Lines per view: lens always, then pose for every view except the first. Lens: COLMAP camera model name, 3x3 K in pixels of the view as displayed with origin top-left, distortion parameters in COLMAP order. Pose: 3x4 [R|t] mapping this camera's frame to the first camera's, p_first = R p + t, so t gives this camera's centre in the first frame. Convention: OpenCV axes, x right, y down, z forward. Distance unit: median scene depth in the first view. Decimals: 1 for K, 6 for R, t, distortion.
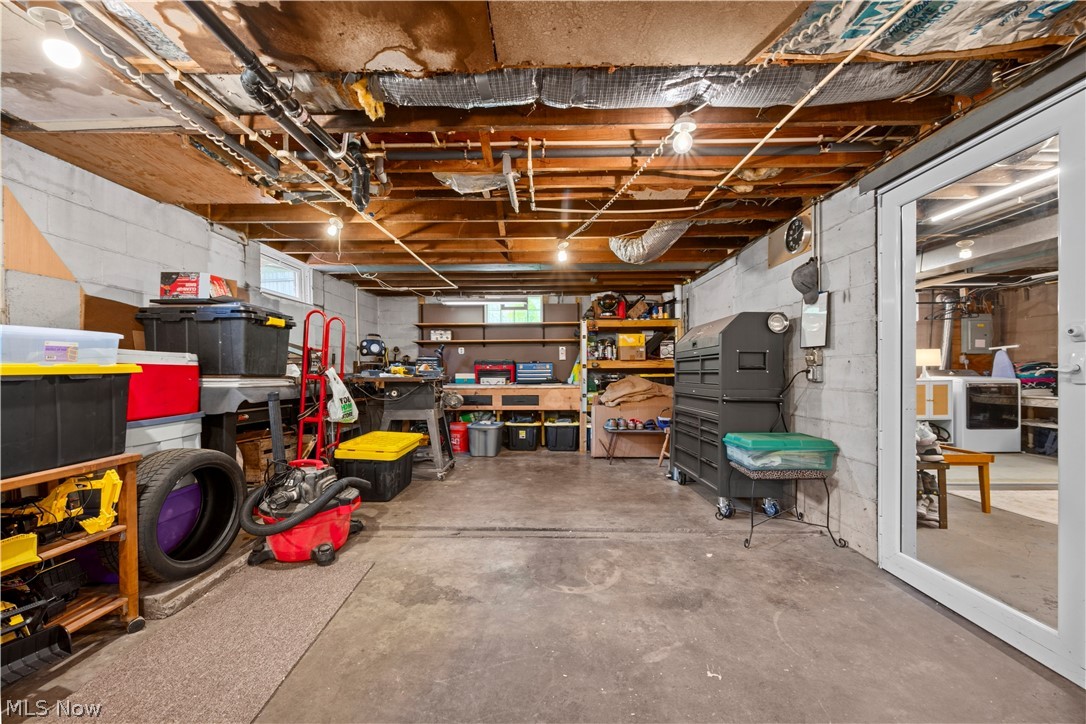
lens RADIAL K [[426.2, 0, 539.9], [0, 426.2, 367.6], [0, 0, 1]] dist [-0.003913, 0.000954]
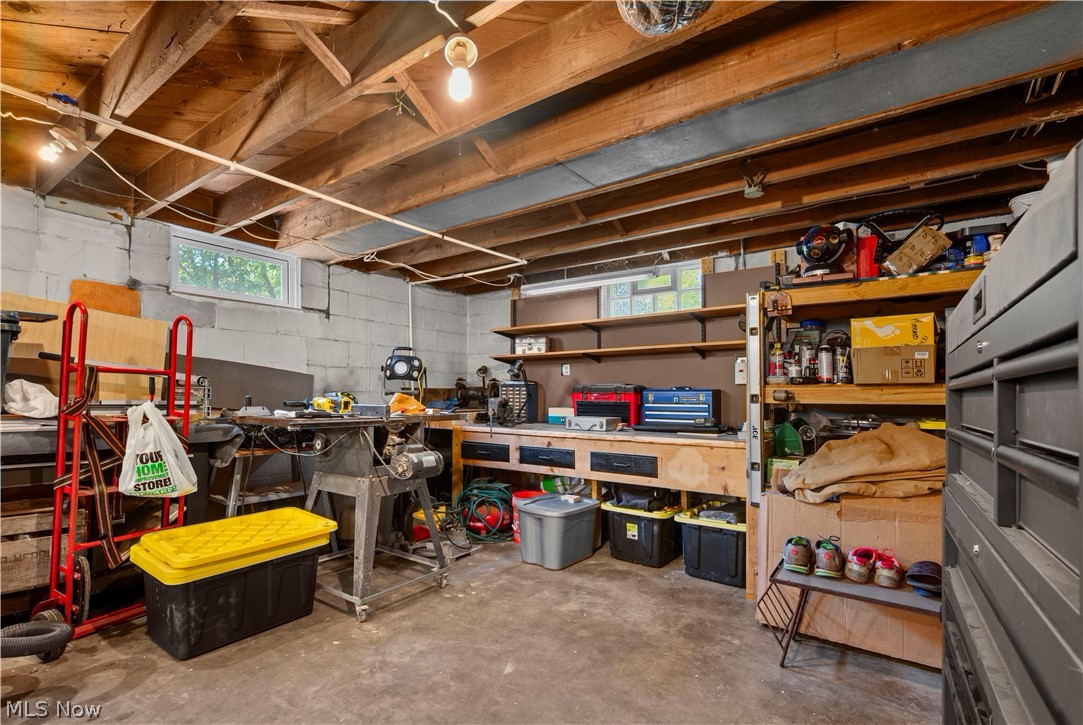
lens RADIAL K [[501.2, 0, 525.9], [0, 501.2, 380.1], [0, 0, 1]] dist [-0.001448, 0.000217]
pose [[0.817828, -0.010011, -0.575376, 0.204558], [-0.005105, 0.999683, -0.024650, -0.008231], [0.575440, 0.023096, 0.817517, 0.441531]]
